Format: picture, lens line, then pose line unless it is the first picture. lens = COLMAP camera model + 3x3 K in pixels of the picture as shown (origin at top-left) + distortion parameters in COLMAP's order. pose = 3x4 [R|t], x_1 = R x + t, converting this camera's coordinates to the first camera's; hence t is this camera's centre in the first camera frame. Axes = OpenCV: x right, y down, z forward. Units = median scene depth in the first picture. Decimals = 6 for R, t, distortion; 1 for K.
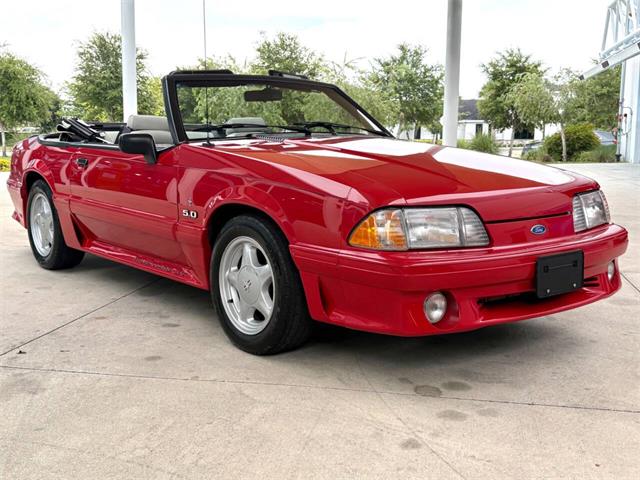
lens RADIAL K [[748.8, 0, 320.0], [0, 748.8, 240.0], [0, 0, 1]] dist [0.128335, -0.358347]
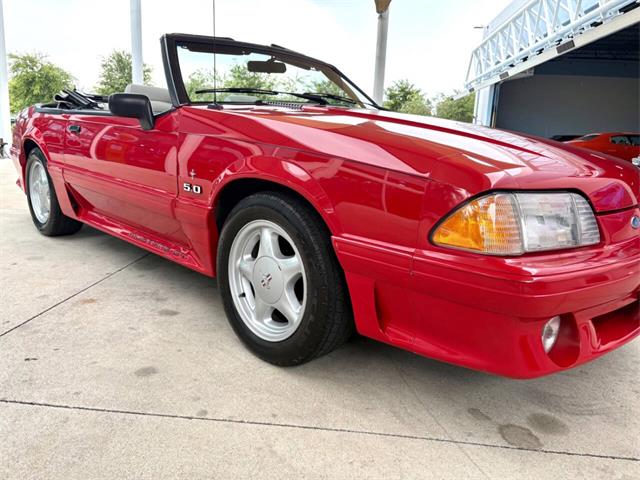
lens RADIAL K [[452.4, 0, 311.5], [0, 452.4, 228.1], [0, 0, 1]] dist [0.009596, 0.002083]
pose [[0.993678, 0.018501, 0.110733, -0.091308], [-0.025172, 0.997932, 0.059147, -0.022716], [-0.109409, -0.061561, 0.992089, 0.455604]]
